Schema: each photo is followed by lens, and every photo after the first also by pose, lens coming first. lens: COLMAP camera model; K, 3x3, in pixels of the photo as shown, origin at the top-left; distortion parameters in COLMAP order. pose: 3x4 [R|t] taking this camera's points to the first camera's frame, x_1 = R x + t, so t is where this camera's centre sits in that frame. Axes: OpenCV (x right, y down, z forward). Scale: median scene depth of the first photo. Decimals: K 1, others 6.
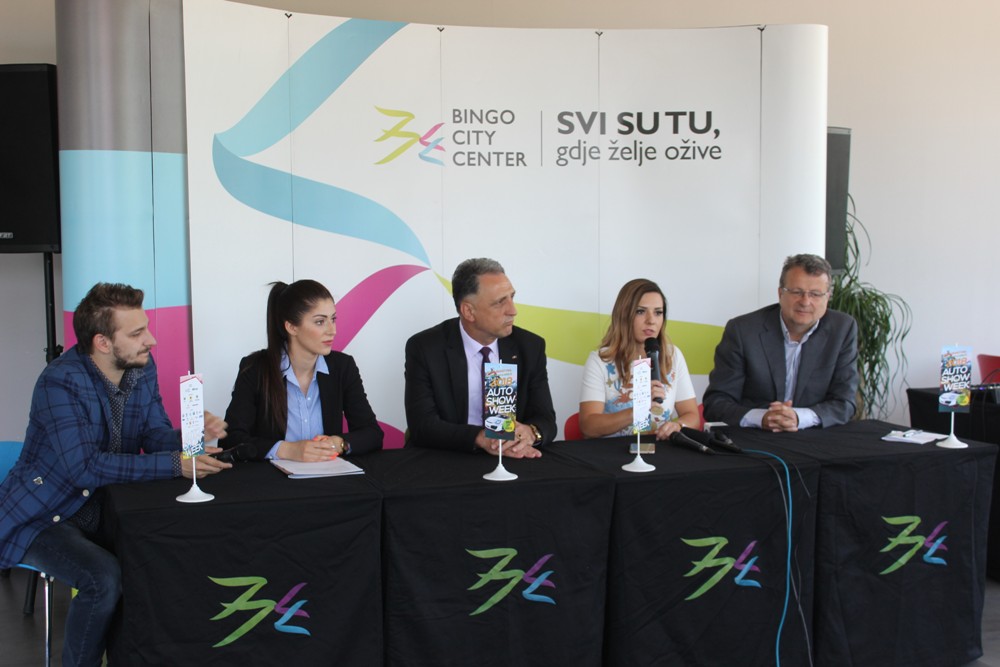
lens RADIAL K [[879.2, 0, 497.9], [0, 879.2, 332.7], [0, 0, 1]] dist [-0.008693, -0.008538]
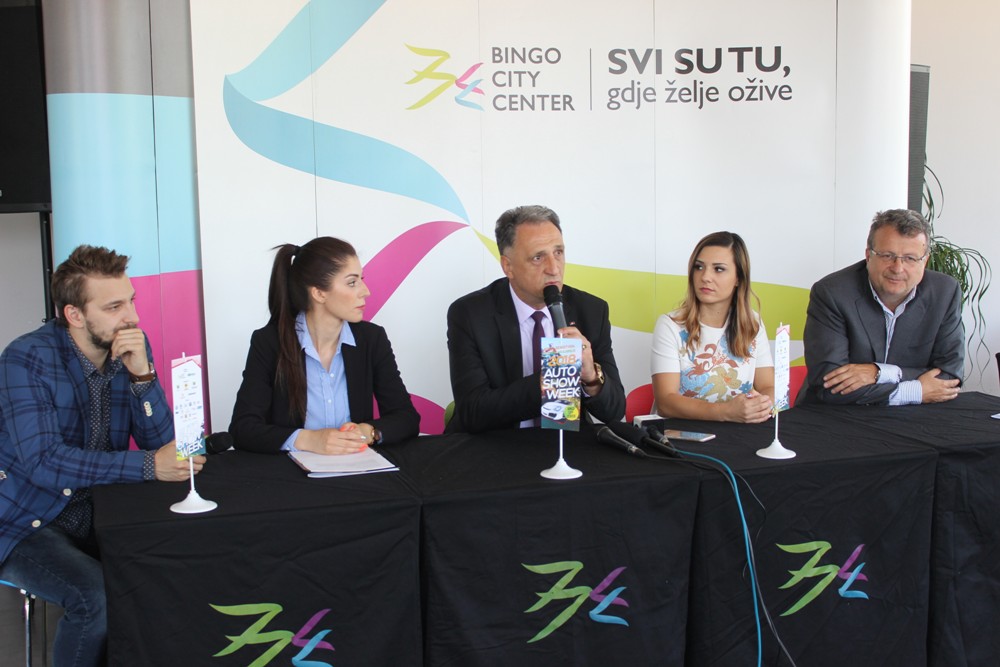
lens RADIAL K [[917.2, 0, 505.1], [0, 917.2, 324.0], [0, 0, 1]] dist [-0.028635, -0.006324]
pose [[0.999362, -0.007707, -0.034875, -0.014873], [0.008875, 0.999401, 0.033449, -0.005637], [0.034597, -0.033737, 0.998832, 0.107764]]
